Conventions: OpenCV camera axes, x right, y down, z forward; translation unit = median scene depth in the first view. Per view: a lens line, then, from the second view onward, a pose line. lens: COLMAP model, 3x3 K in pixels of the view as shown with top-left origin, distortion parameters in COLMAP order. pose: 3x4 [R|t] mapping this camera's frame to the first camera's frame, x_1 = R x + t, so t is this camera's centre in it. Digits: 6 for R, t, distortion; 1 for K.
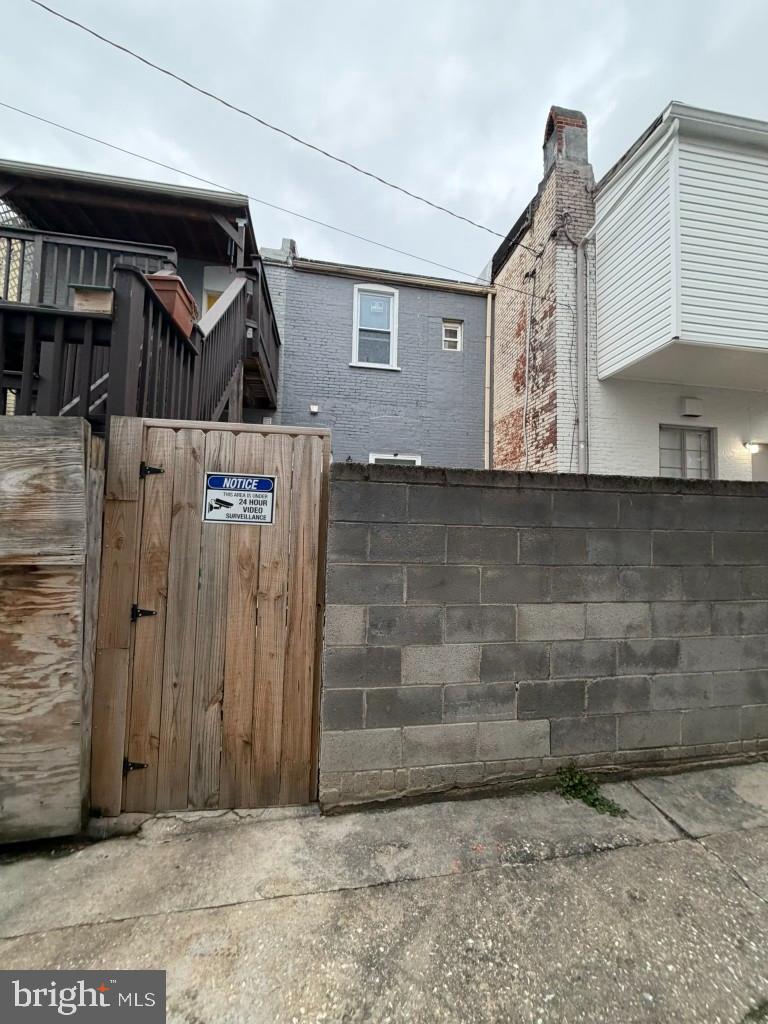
lens RADIAL K [[408.2, 0, 385.4], [0, 408.2, 509.1], [0, 0, 1]] dist [-0.002398, 0.000147]
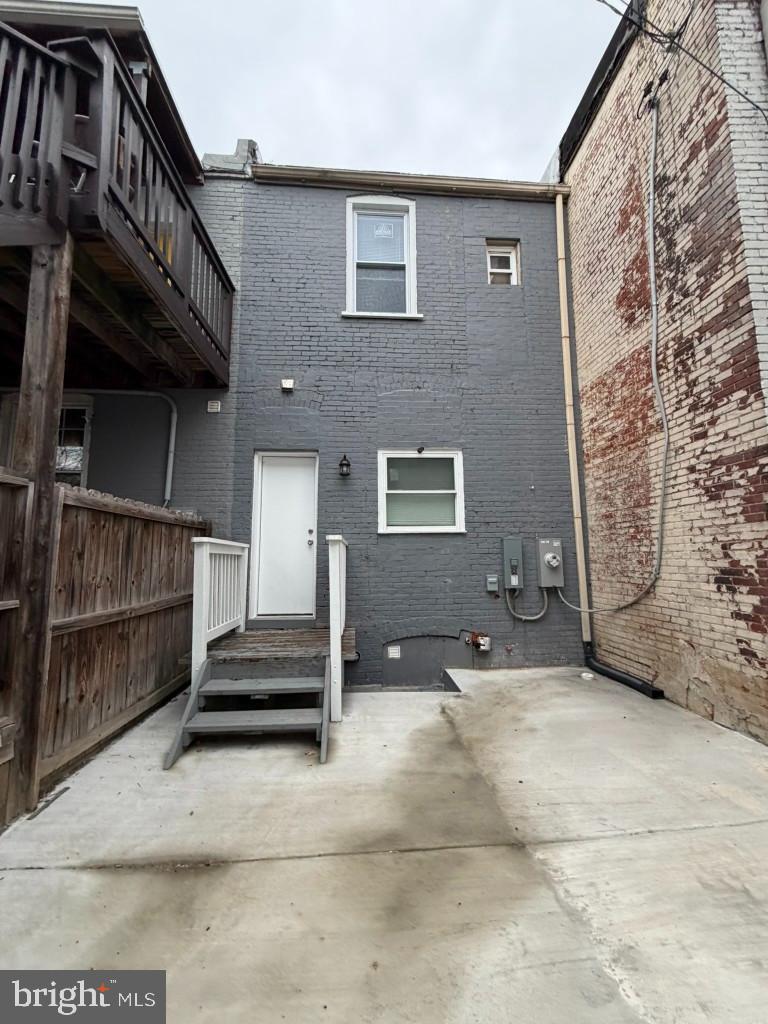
lens RADIAL K [[408.2, 0, 385.4], [0, 408.2, 509.1], [0, 0, 1]] dist [-0.002398, 0.000147]
pose [[0.993863, -0.042408, -0.102165, 0.033847], [0.035841, 0.997223, -0.065278, -0.006669], [0.104649, 0.061216, 0.992623, 0.419264]]
